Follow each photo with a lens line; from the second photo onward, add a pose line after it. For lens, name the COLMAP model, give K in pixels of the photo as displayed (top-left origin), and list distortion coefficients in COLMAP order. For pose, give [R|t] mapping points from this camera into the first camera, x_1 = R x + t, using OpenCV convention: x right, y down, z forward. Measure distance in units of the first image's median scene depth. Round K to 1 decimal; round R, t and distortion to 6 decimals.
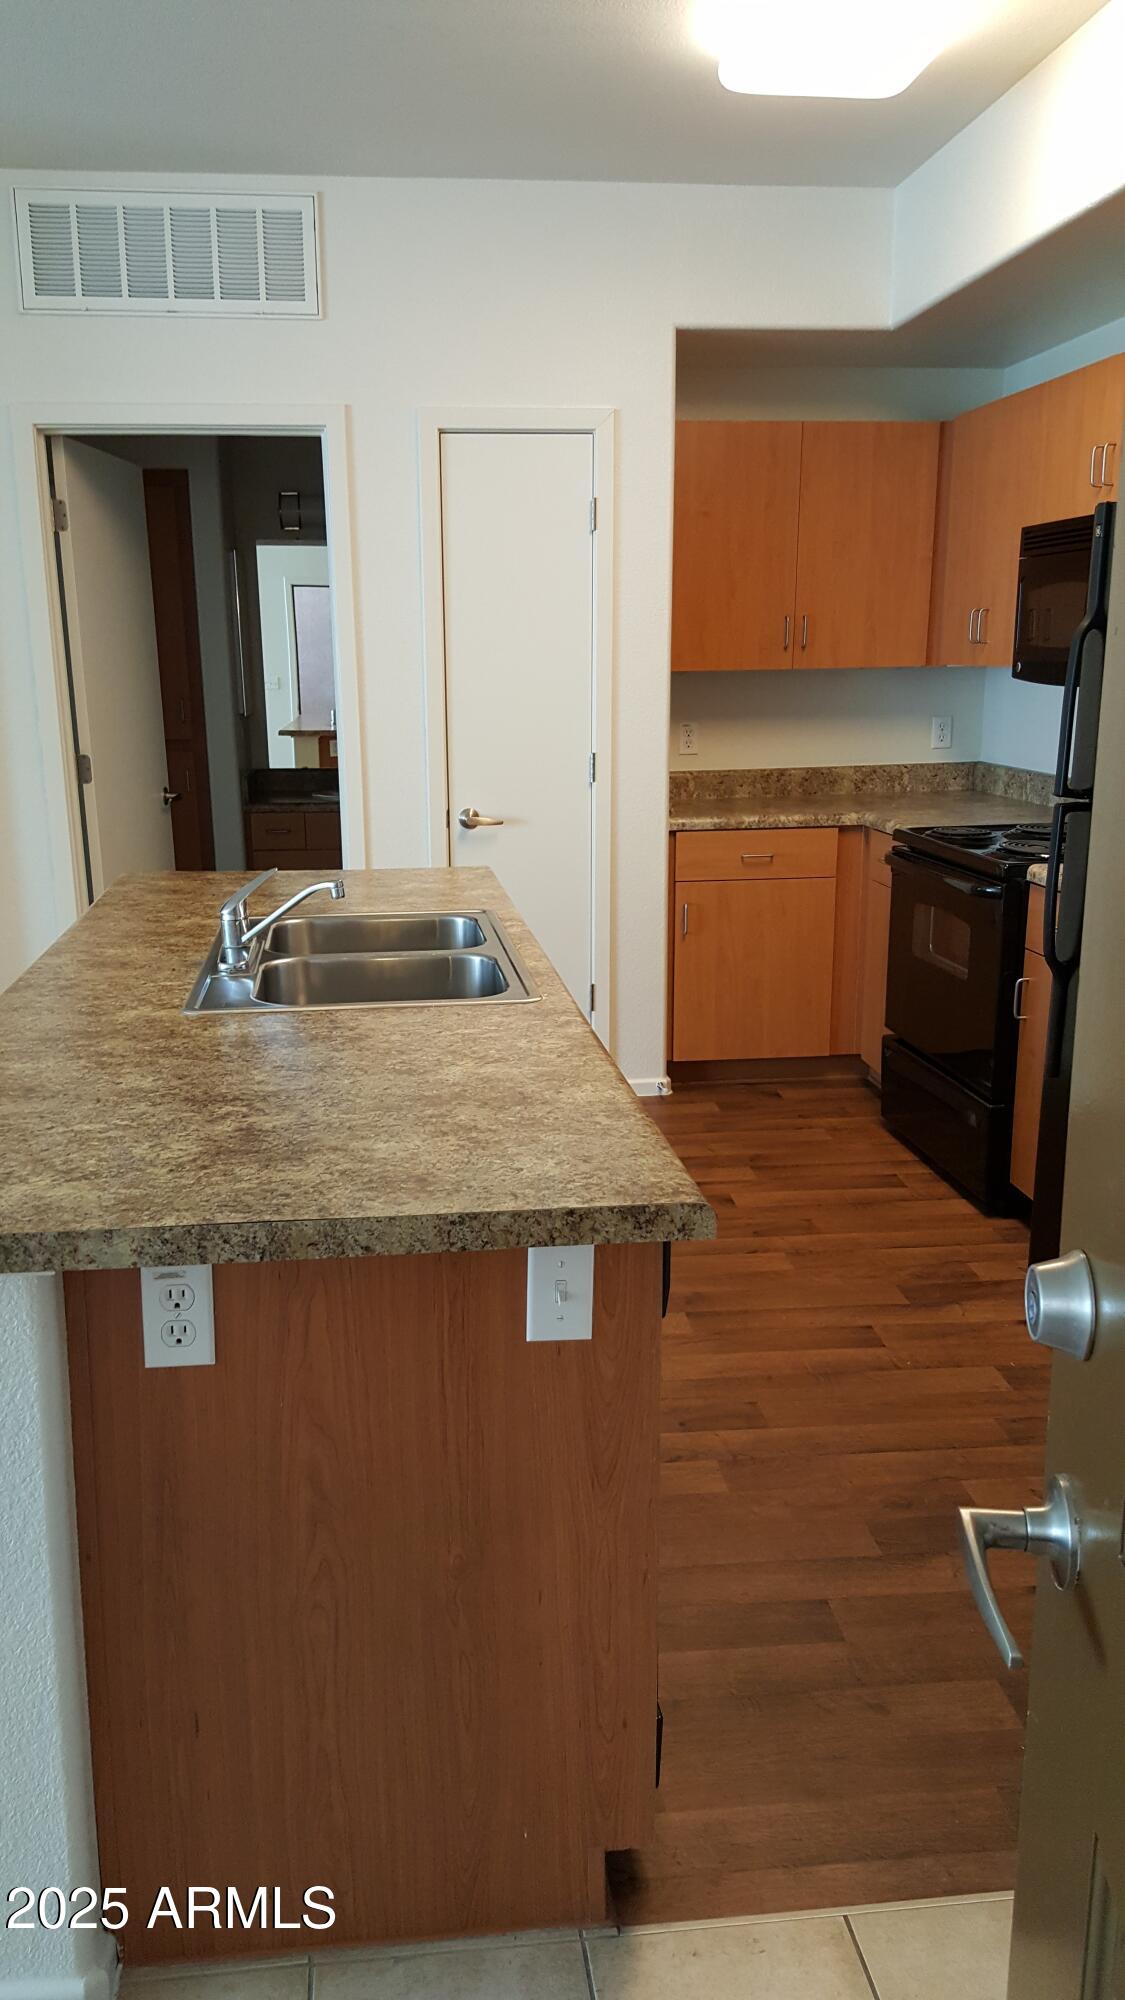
lens RADIAL K [[1498.1, 0, 562.5], [0, 1498.1, 1000.0], [0, 0, 1]] dist [0.115099, 0.000703]
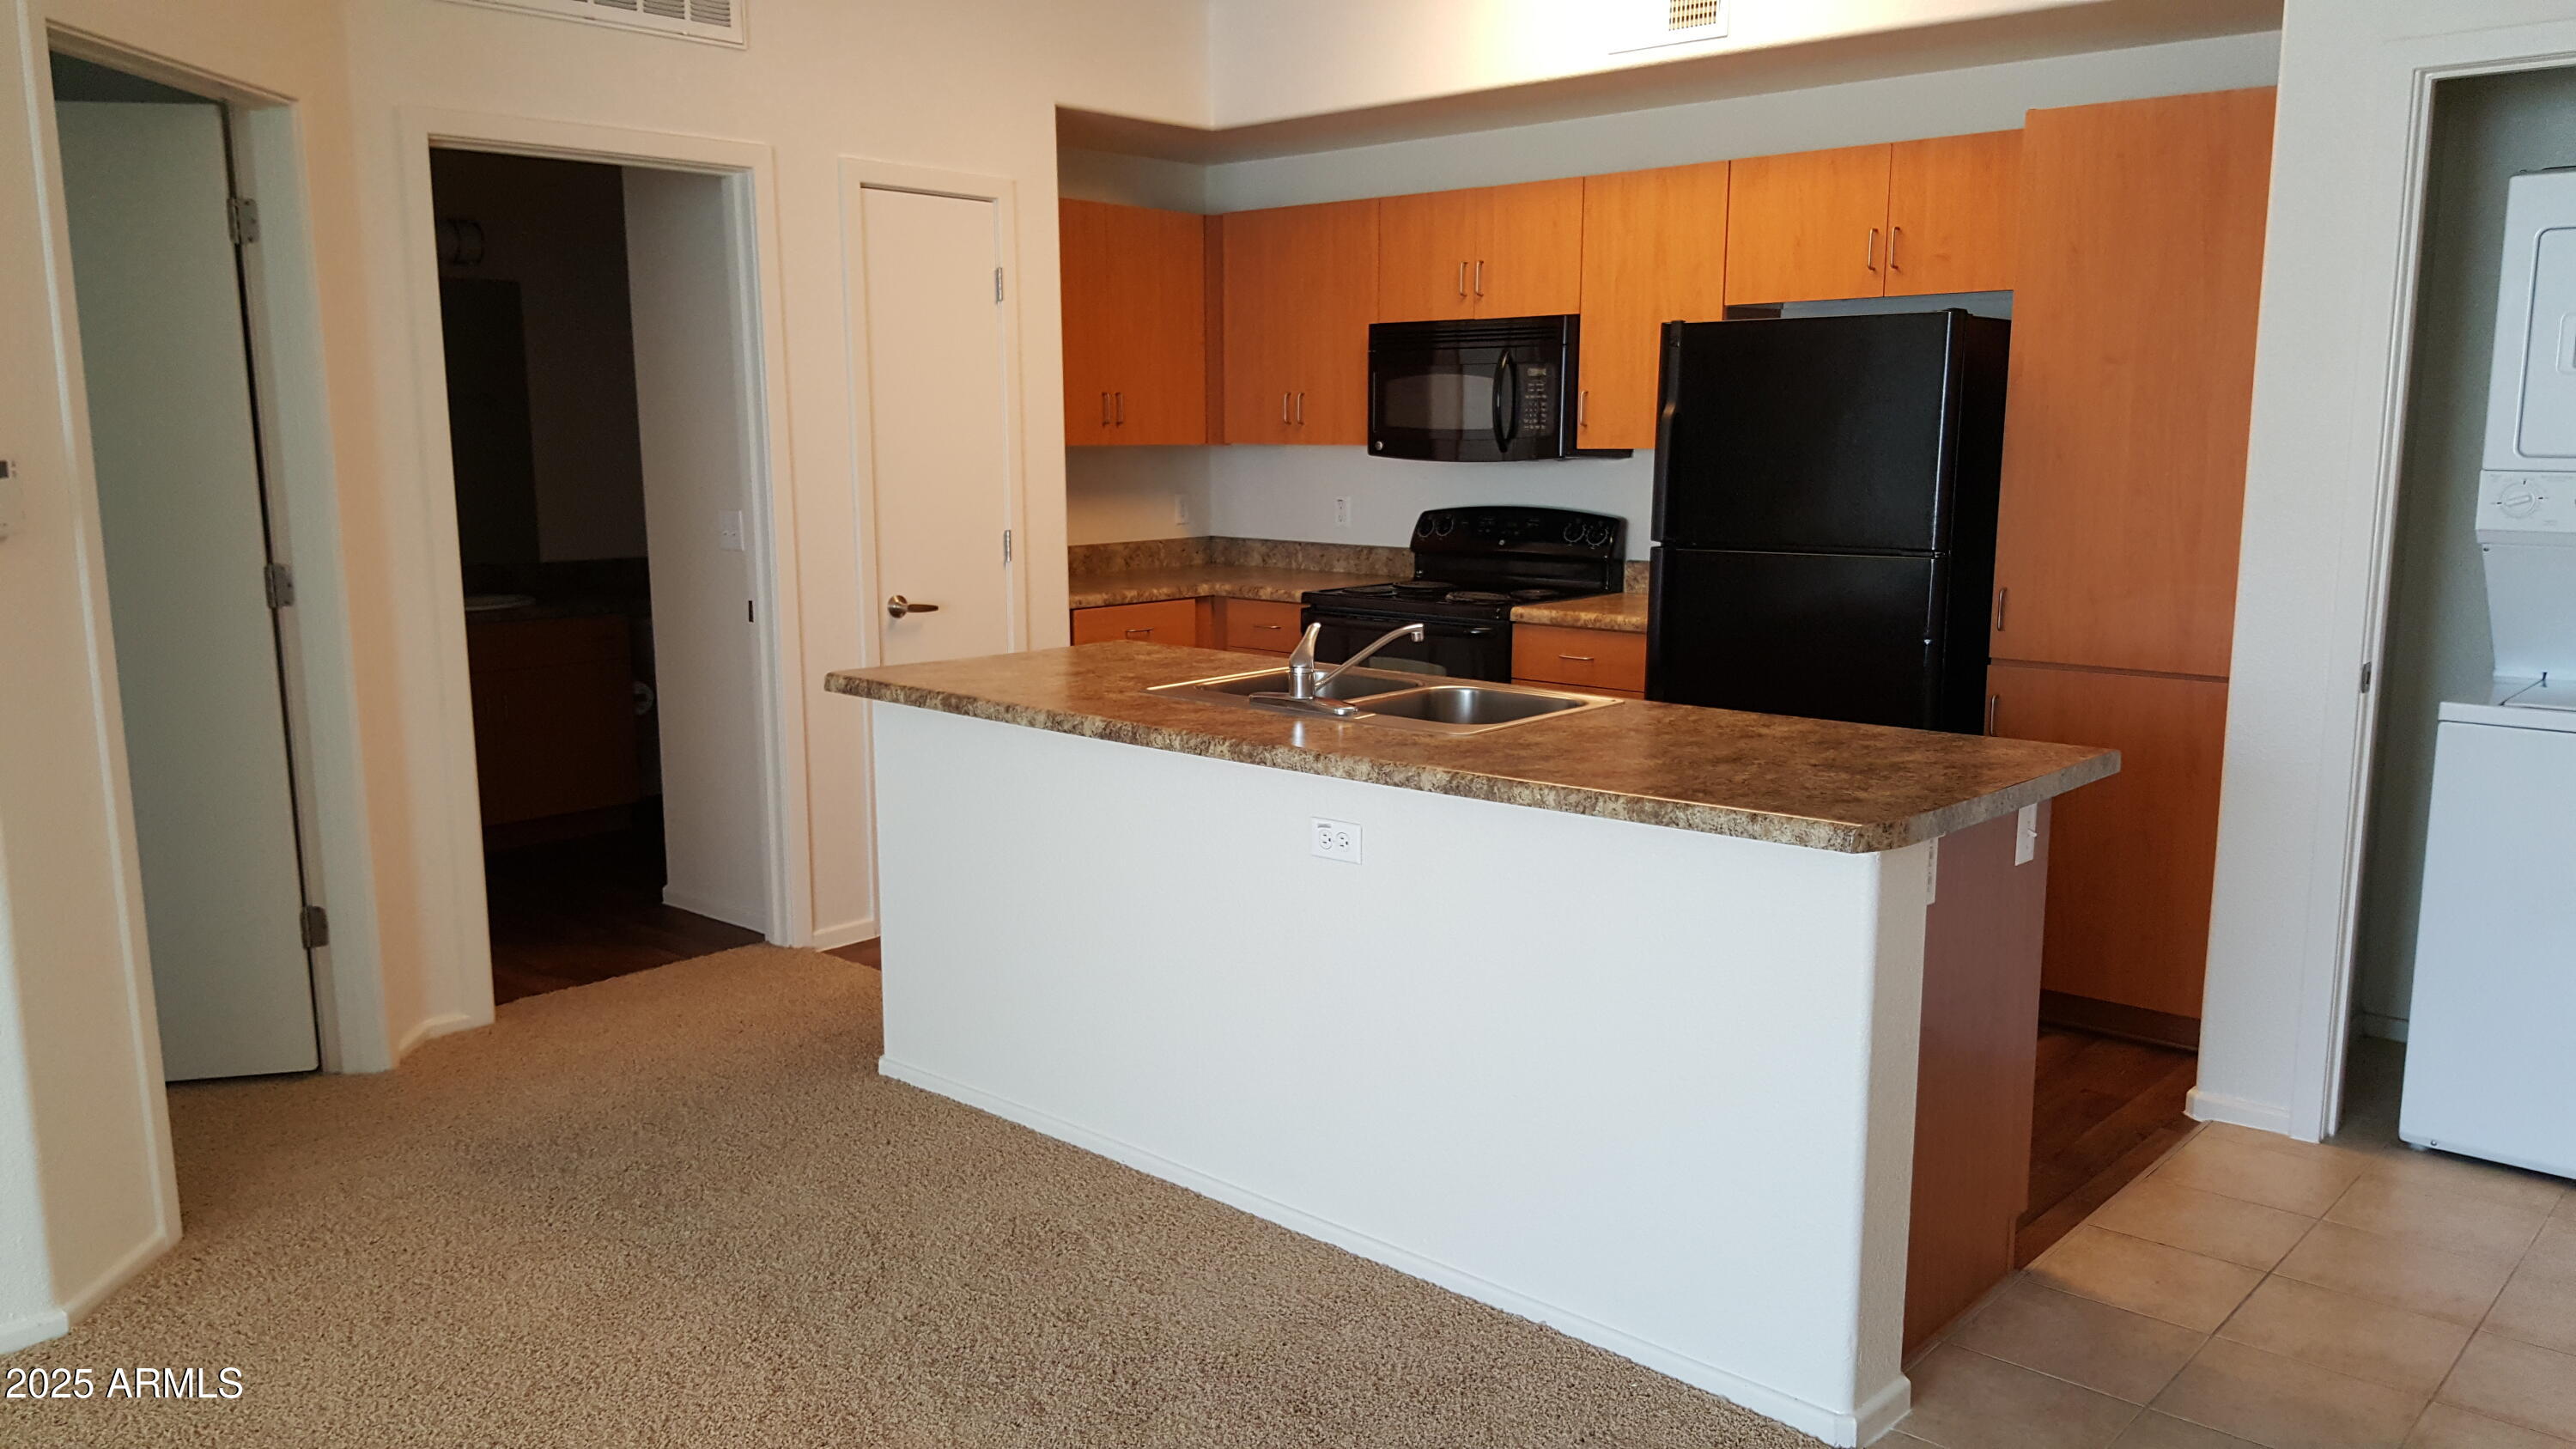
lens RADIAL K [[1904.8, 0, 1288.0], [0, 1904.8, 724.5], [0, 0, 1]] dist [0.221974, -0.000841]
pose [[0.768425, -0.091825, 0.633318, -0.609372], [0.138102, 0.990127, -0.024005, 0.010134], [-0.624861, 0.105909, 0.773519, -0.032043]]
